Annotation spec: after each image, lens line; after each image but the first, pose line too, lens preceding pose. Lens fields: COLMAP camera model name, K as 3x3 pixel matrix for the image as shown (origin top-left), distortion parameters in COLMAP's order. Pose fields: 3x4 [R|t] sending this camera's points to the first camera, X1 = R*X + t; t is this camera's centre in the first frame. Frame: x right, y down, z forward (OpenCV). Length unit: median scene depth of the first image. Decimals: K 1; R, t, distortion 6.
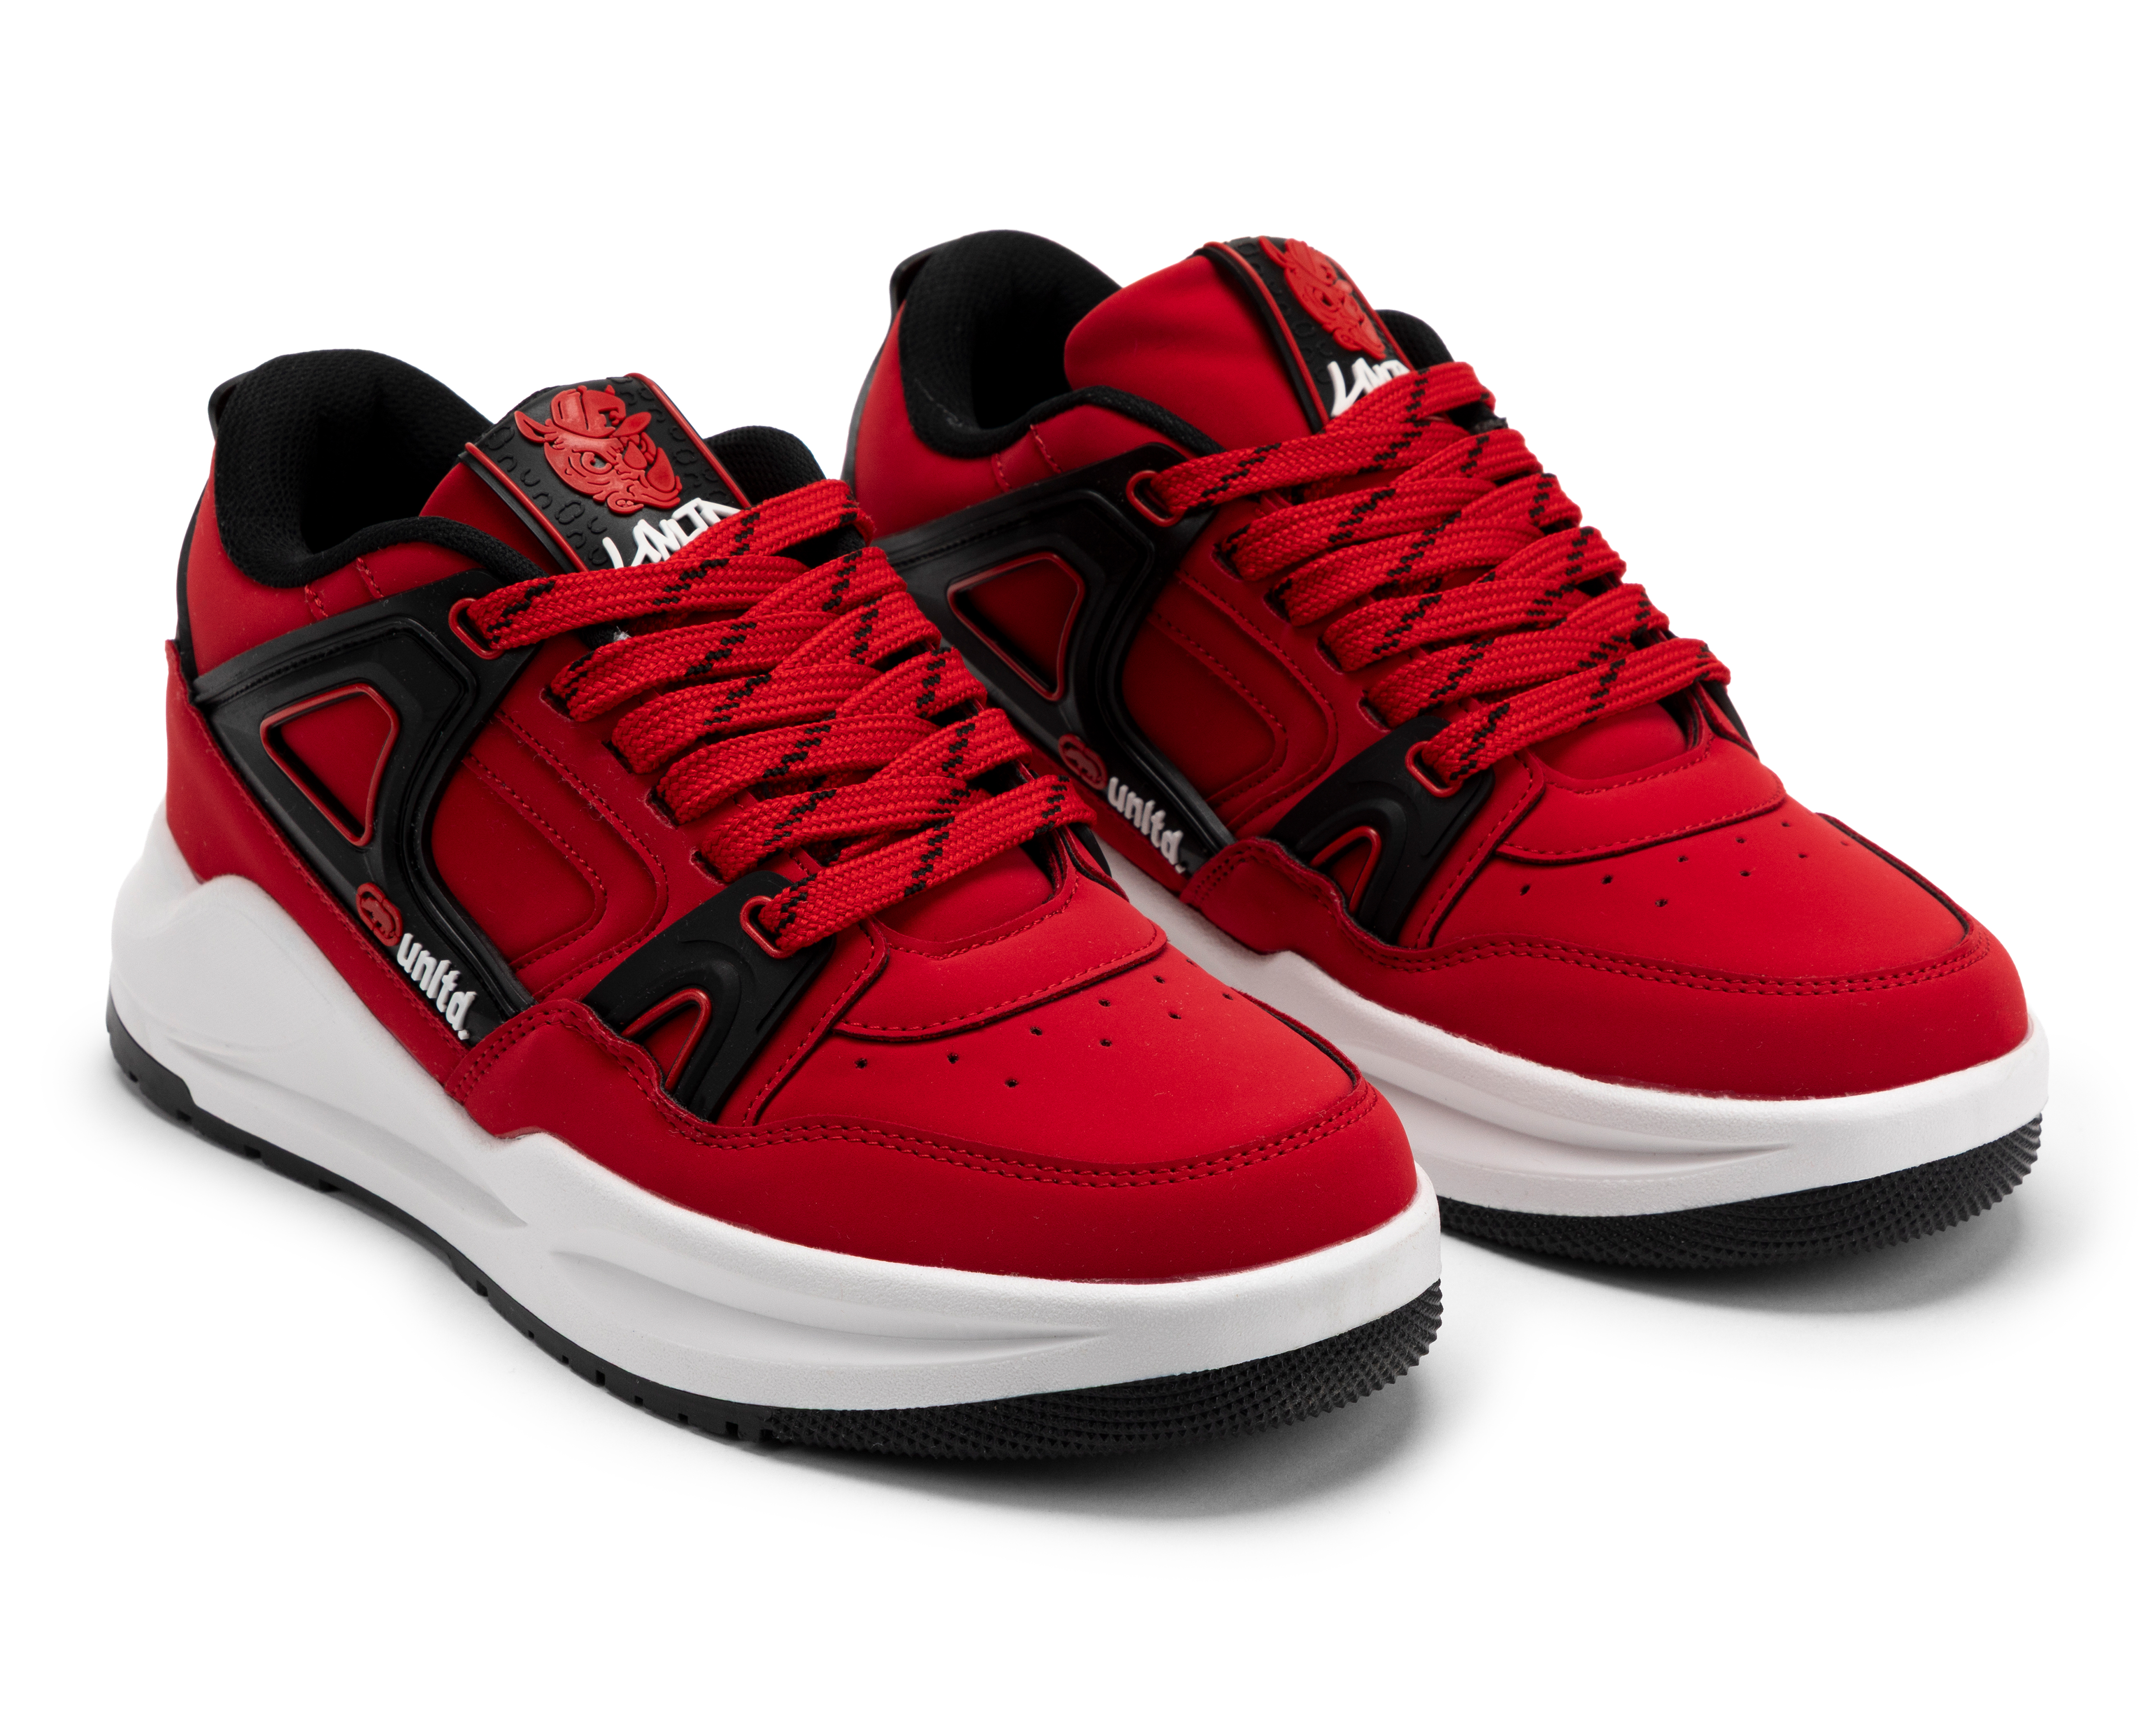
lens RADIAL K [[5422.0, 0, 1078.0], [0, 5422.0, 862.5], [0, 0, 1]] dist [0.039772, -0.429440]
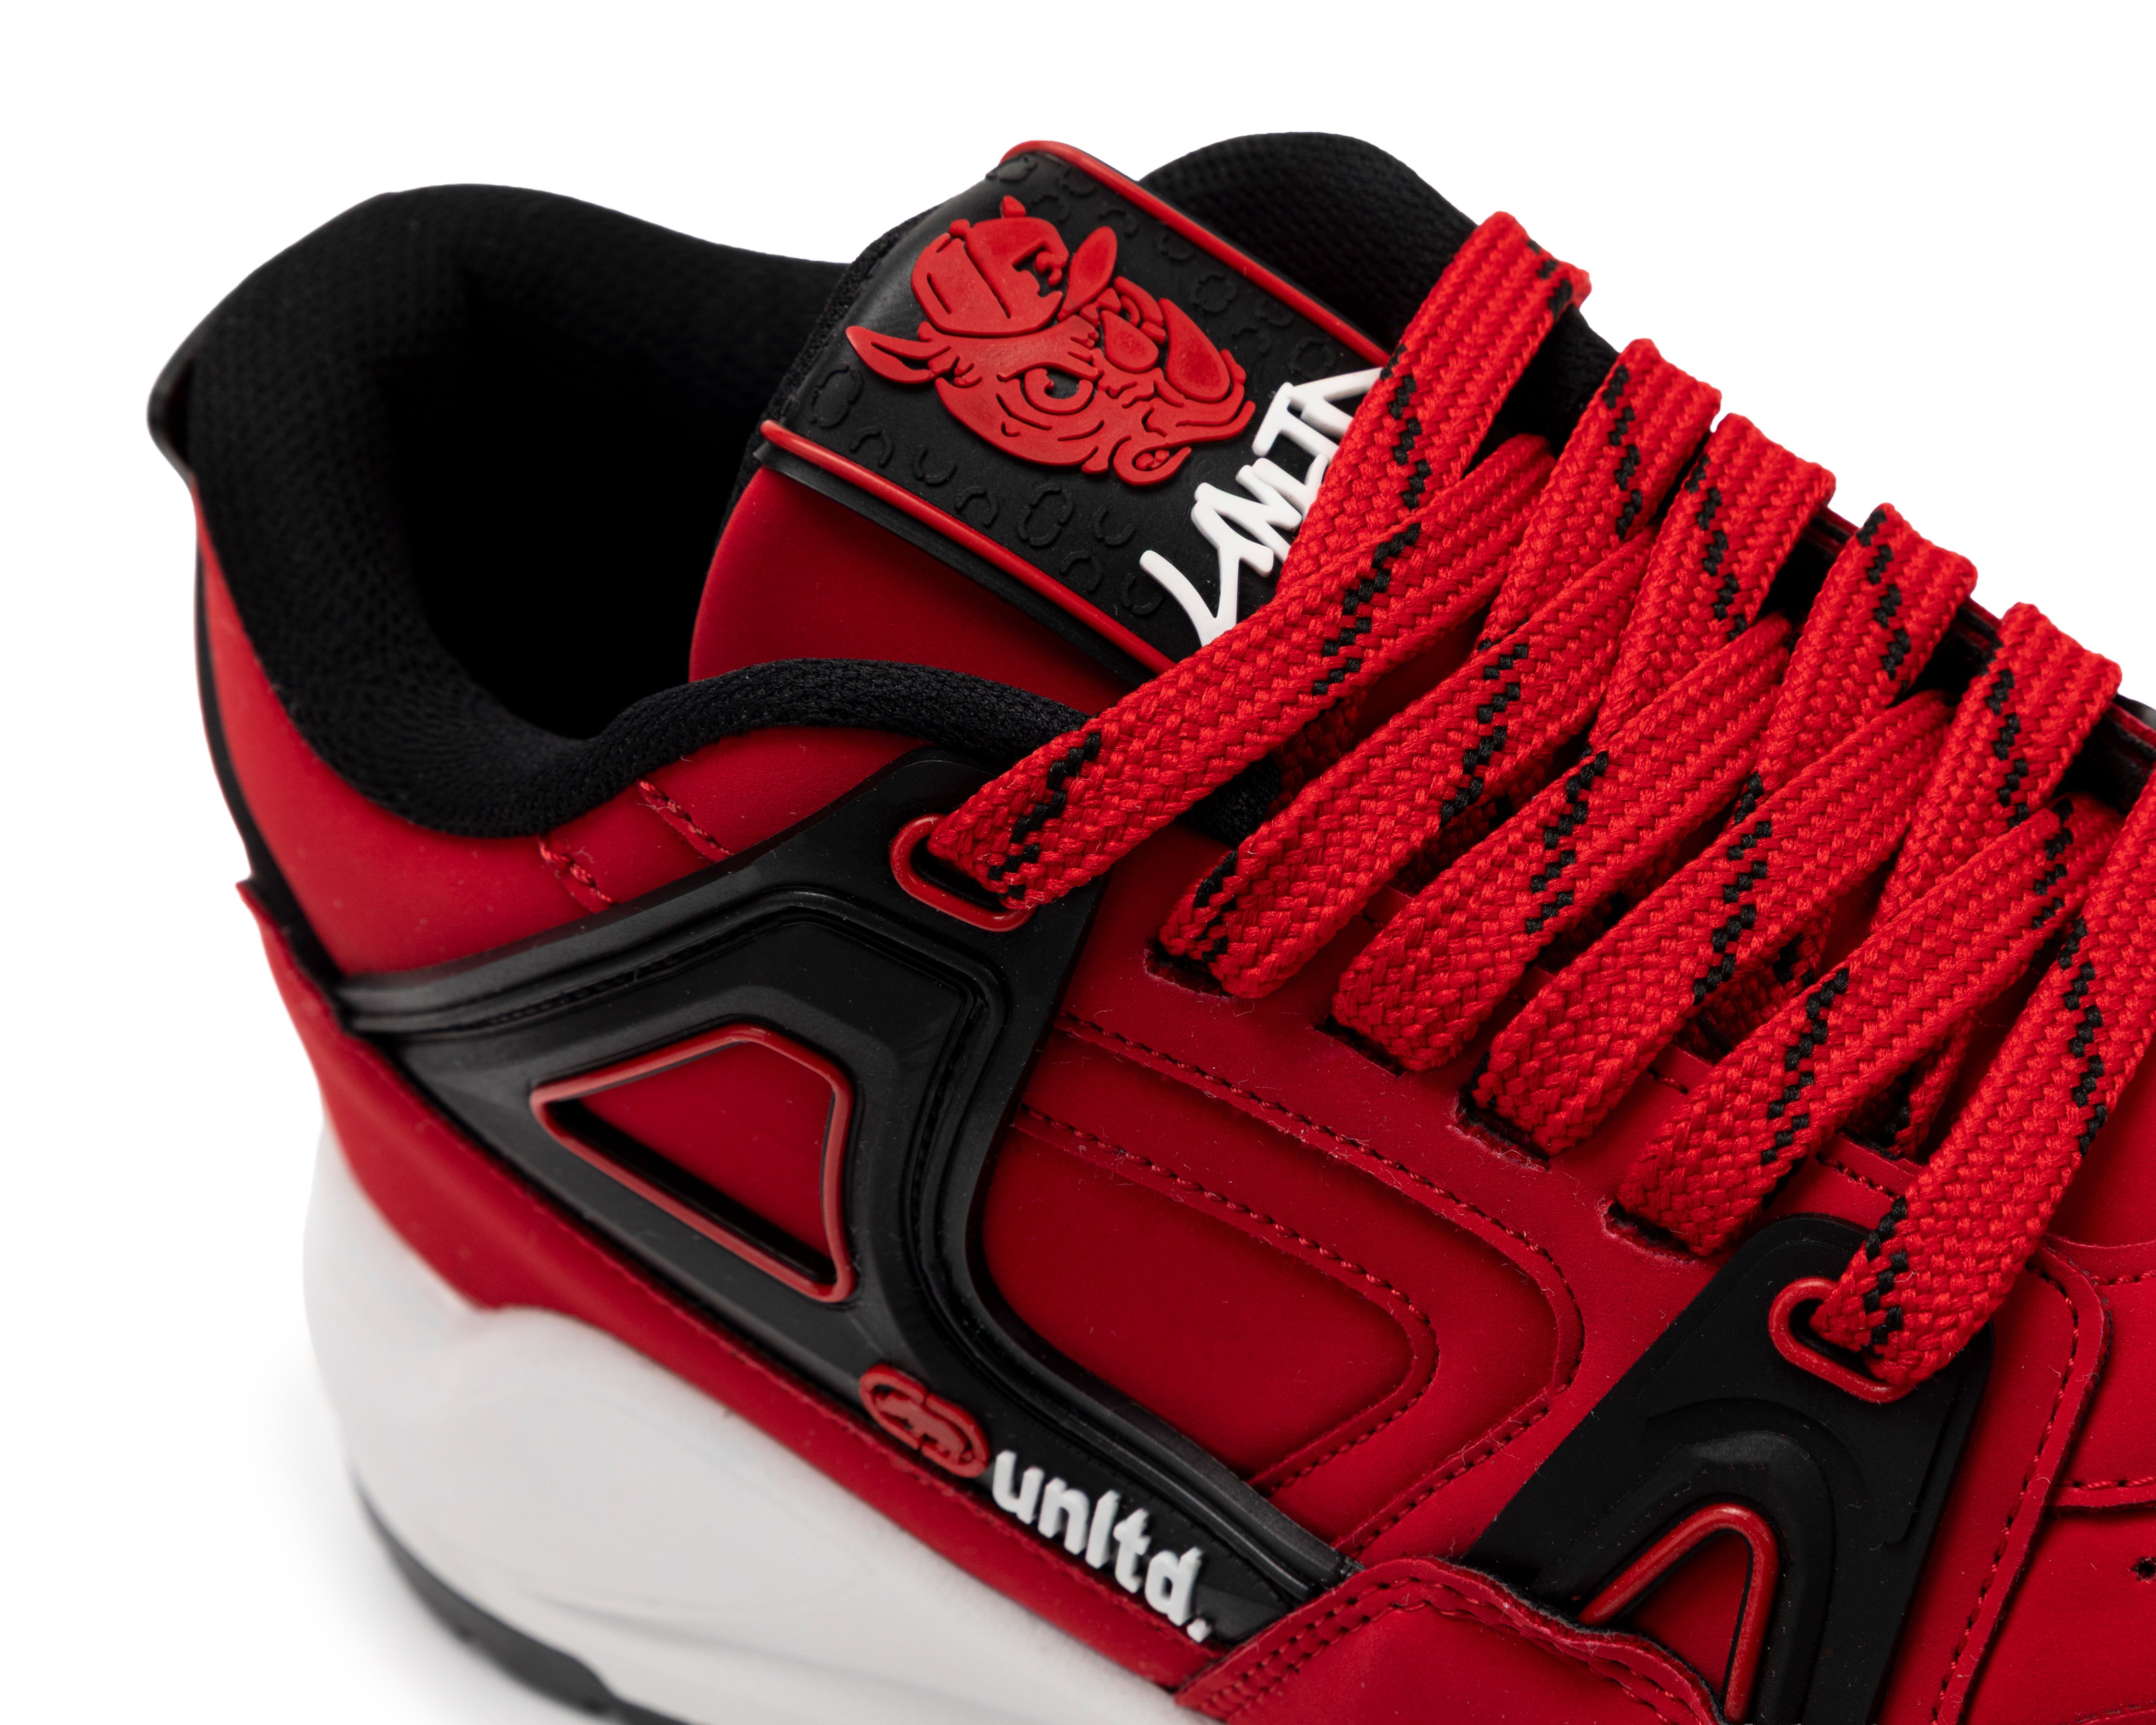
lens RADIAL K [[5647.2, 0, 1078.0], [0, 5647.2, 862.5], [0, 0, 1]] dist [-0.431500, 1.378905]
pose [[0.942337, -0.333955, -0.021798, -0.091542], [0.329394, 0.914008, 0.236830, -0.152979], [-0.059167, -0.230354, 0.971306, 0.545464]]
